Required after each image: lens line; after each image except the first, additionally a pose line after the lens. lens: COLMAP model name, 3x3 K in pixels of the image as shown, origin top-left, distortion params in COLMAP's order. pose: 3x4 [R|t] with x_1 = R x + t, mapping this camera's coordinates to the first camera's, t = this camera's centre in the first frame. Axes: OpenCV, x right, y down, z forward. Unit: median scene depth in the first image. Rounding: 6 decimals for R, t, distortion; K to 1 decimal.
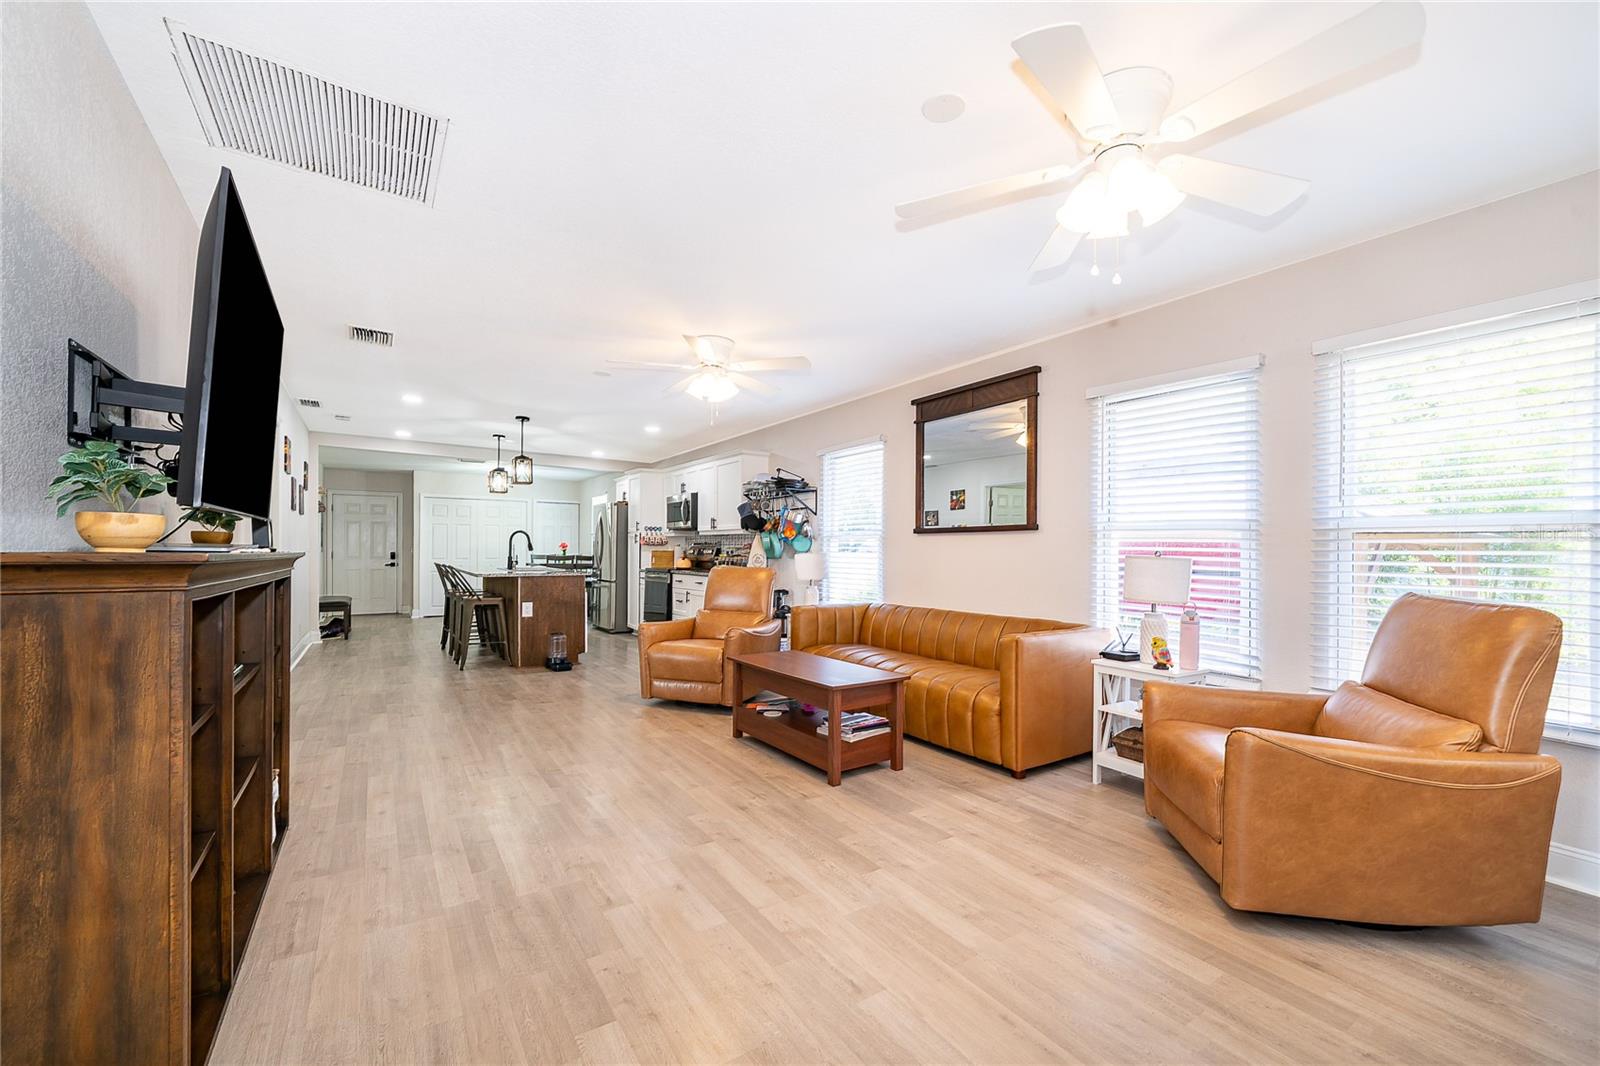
lens RADIAL K [[644.8, 0, 792.0], [0, 644.8, 553.8], [0, 0, 1]] dist [0.000915, -0.000268]
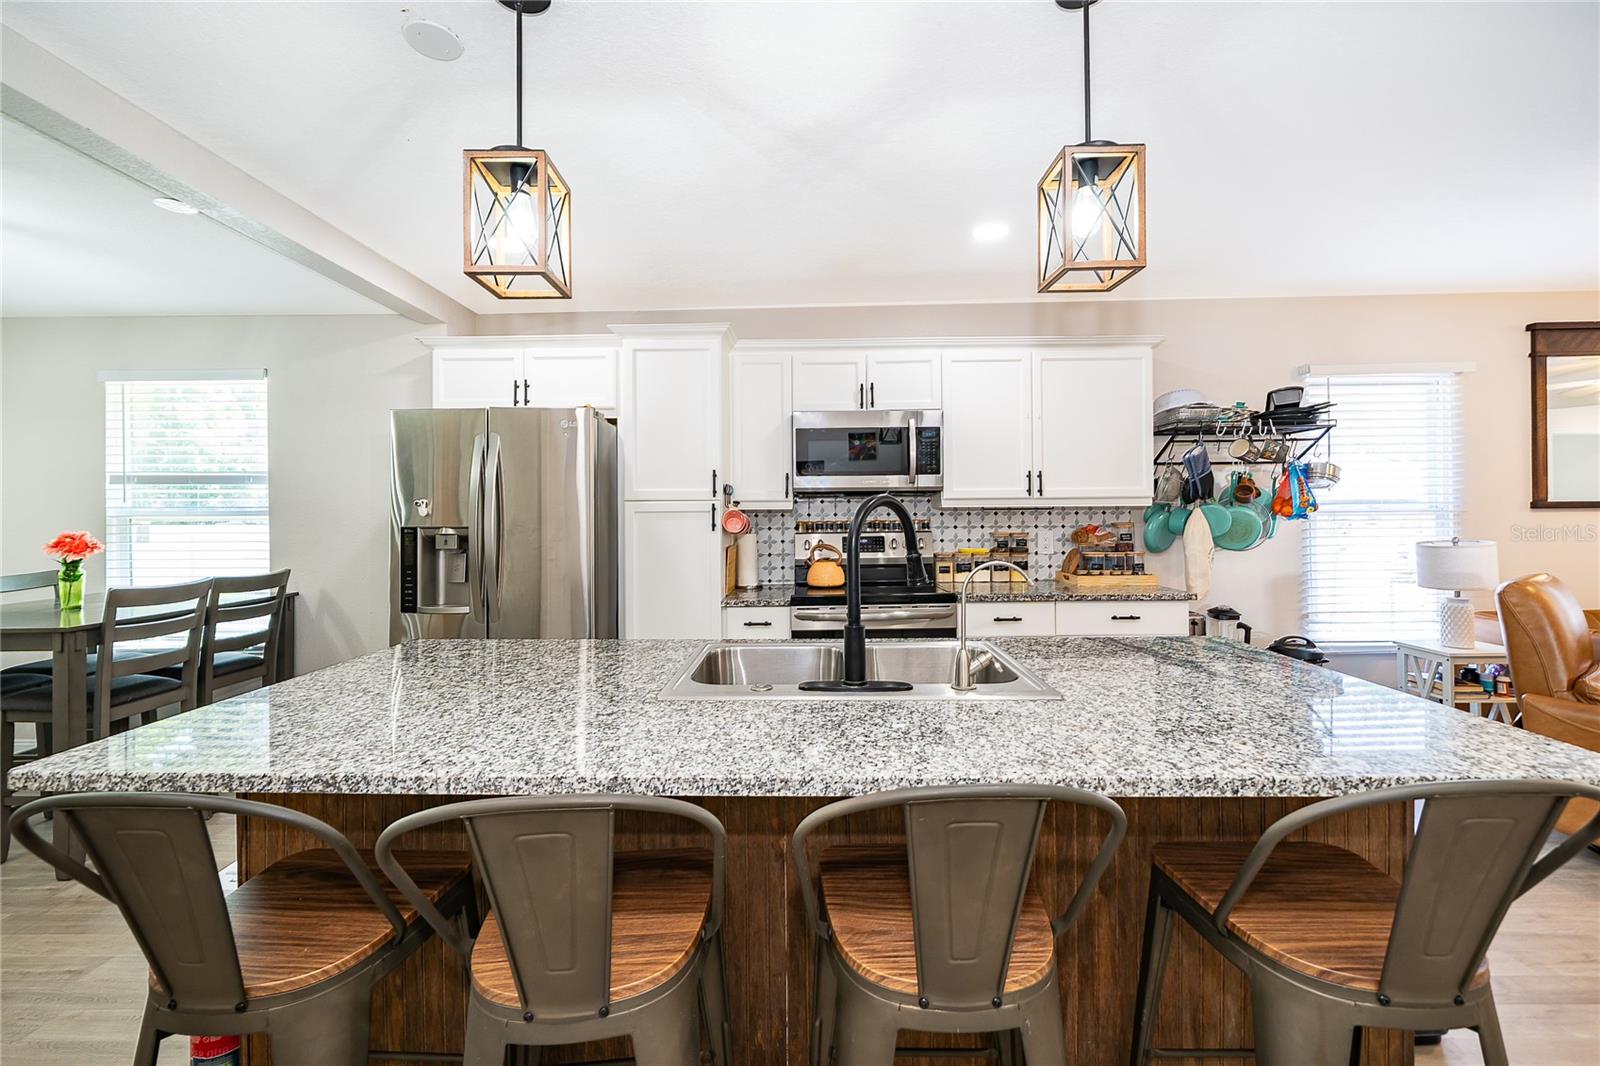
lens RADIAL K [[644.8, 0, 778.1], [0, 644.8, 511.0], [0, 0, 1]] dist [0.000915, -0.000268]
pose [[0.560579, 0.007275, 0.828069, -0.746273], [0.019597, 0.999565, -0.022049, -0.023918], [-0.827869, 0.028588, 0.560192, 1.101090]]
